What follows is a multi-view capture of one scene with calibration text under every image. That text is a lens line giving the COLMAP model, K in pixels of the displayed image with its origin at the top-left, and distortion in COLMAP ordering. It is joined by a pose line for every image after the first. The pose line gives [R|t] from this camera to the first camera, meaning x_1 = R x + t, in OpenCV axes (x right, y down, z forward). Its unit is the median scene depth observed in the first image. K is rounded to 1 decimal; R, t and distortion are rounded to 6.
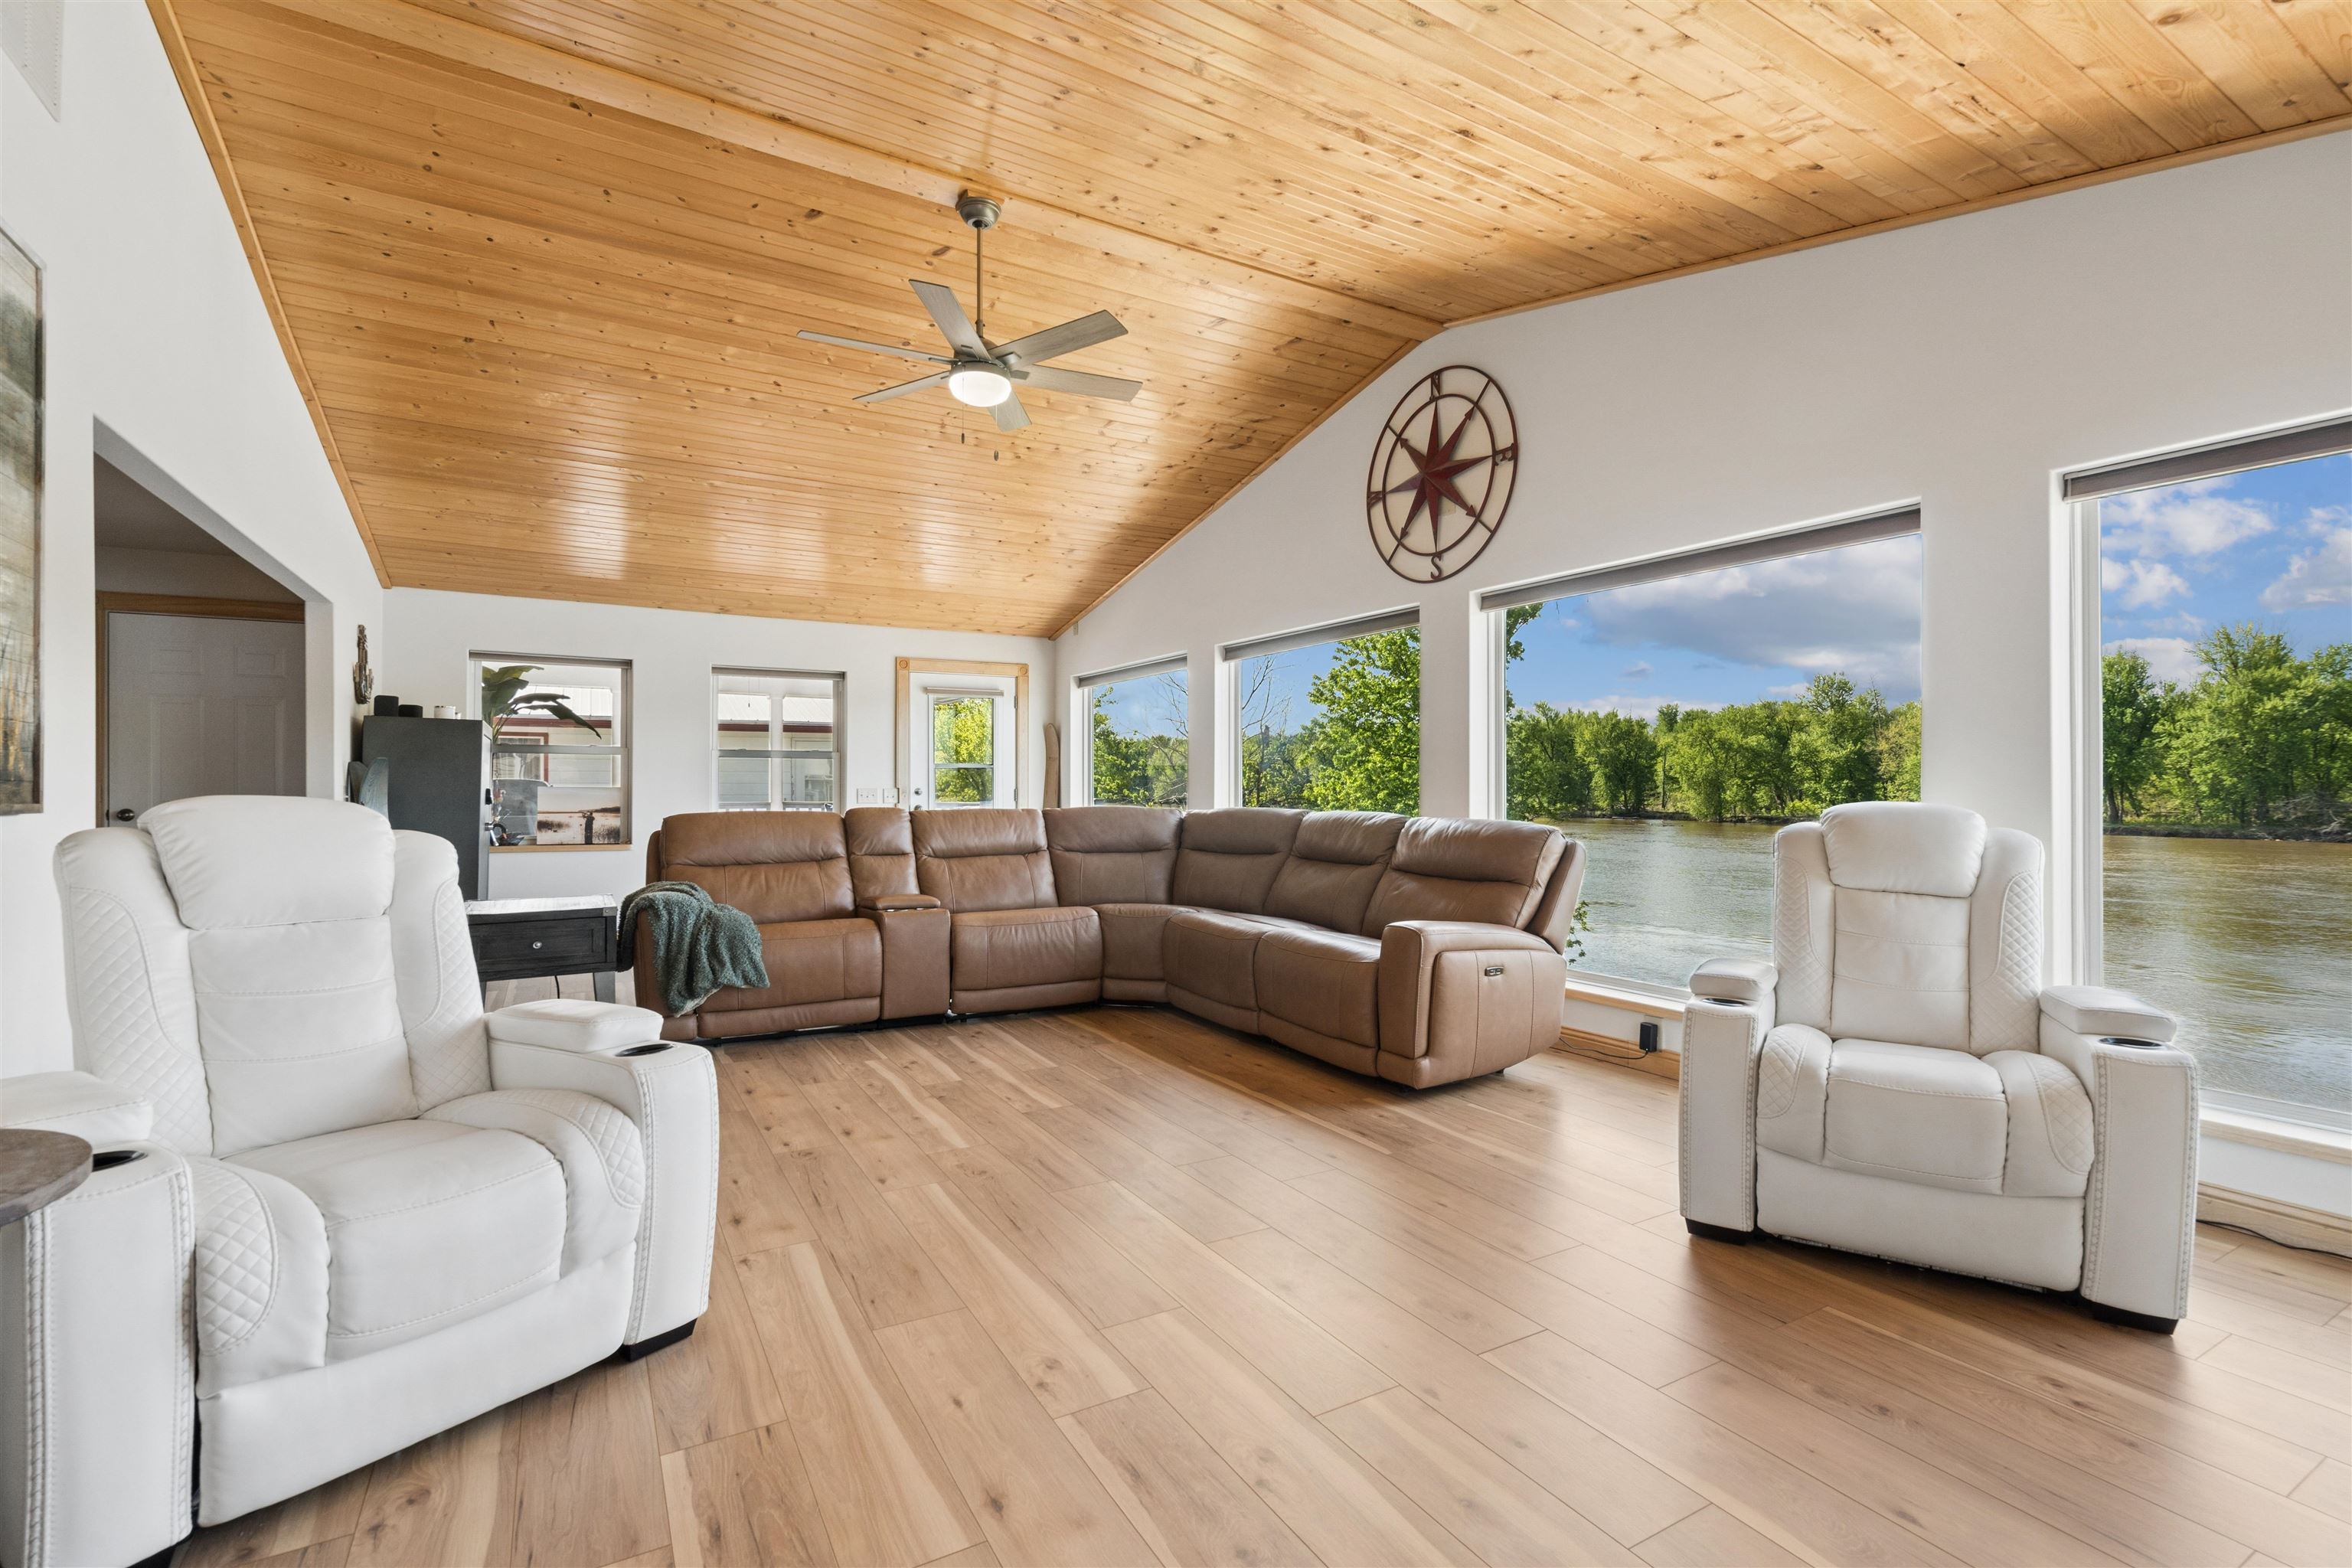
lens RADIAL K [[1060.1, 0, 1190.2], [0, 1060.1, 783.3], [0, 0, 1]] dist [-0.006989, 0.003861]
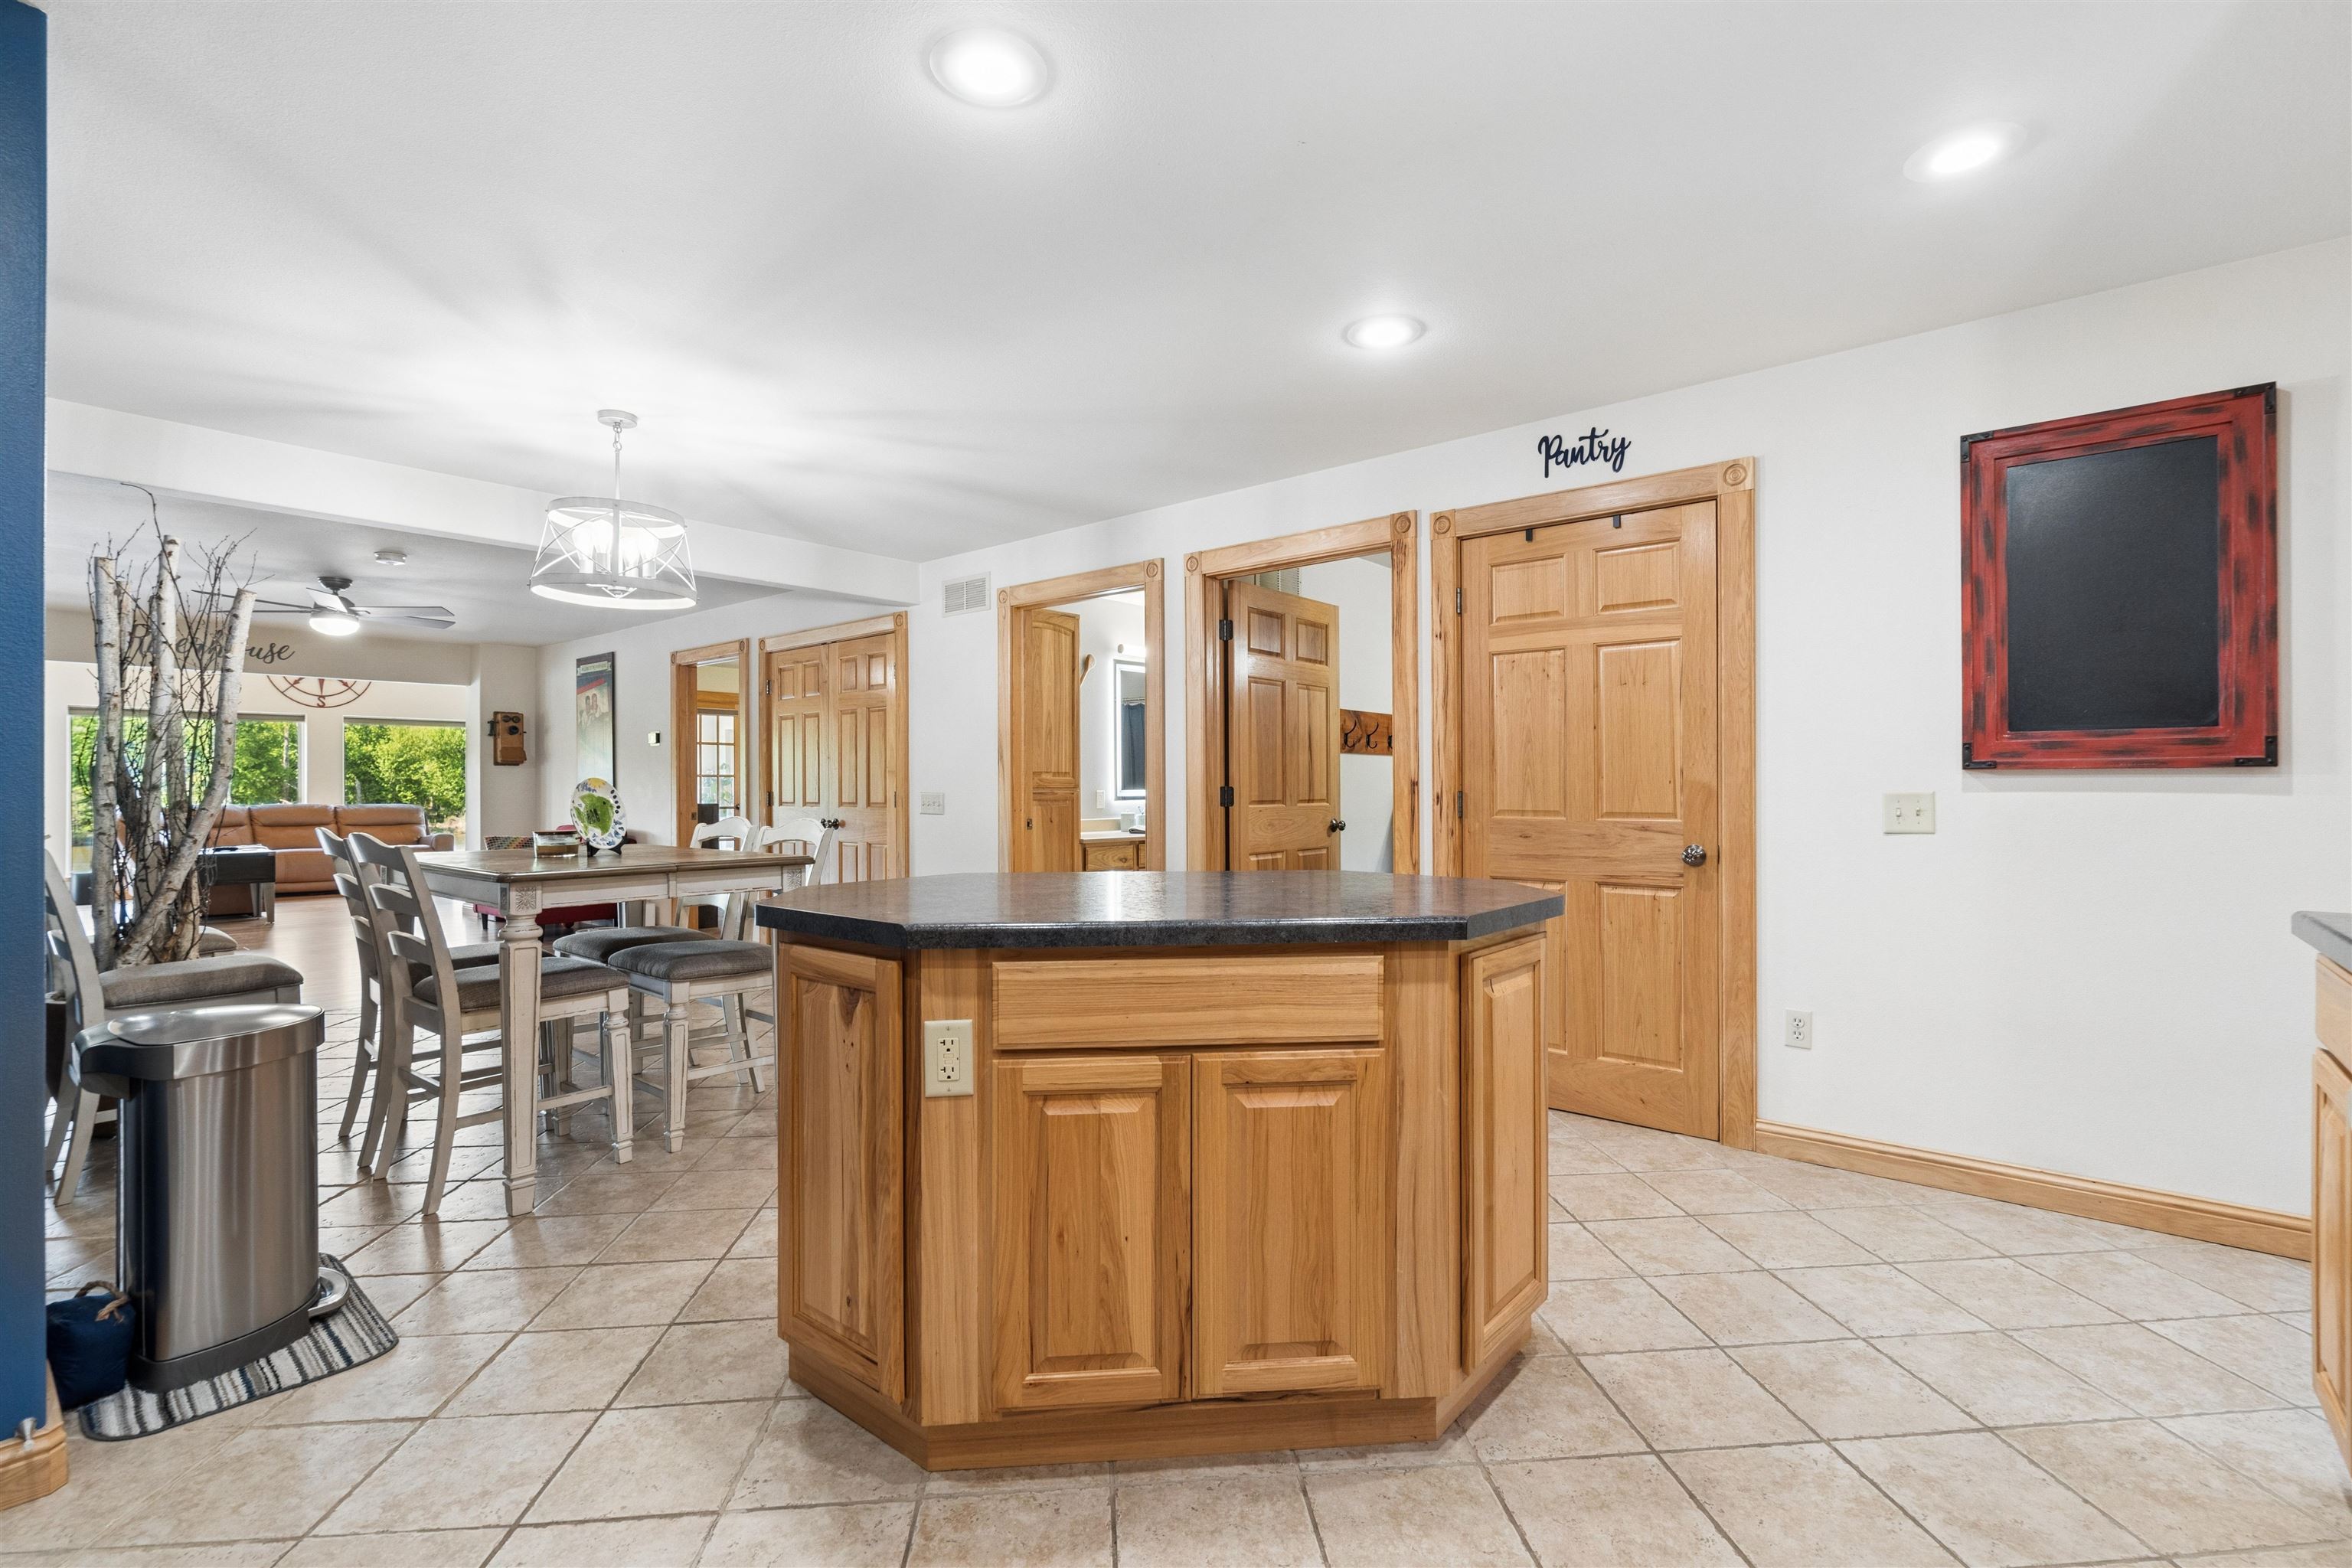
lens RADIAL K [[1060.1, 0, 1187.0], [0, 1060.1, 780.6], [0, 0, 1]] dist [-0.006989, 0.003861]
pose [[-0.335329, 0.005533, 0.942085, -2.582258], [0.004392, 0.999981, -0.004310, -0.004519], [-0.942091, 0.002692, -0.335347, -0.048833]]
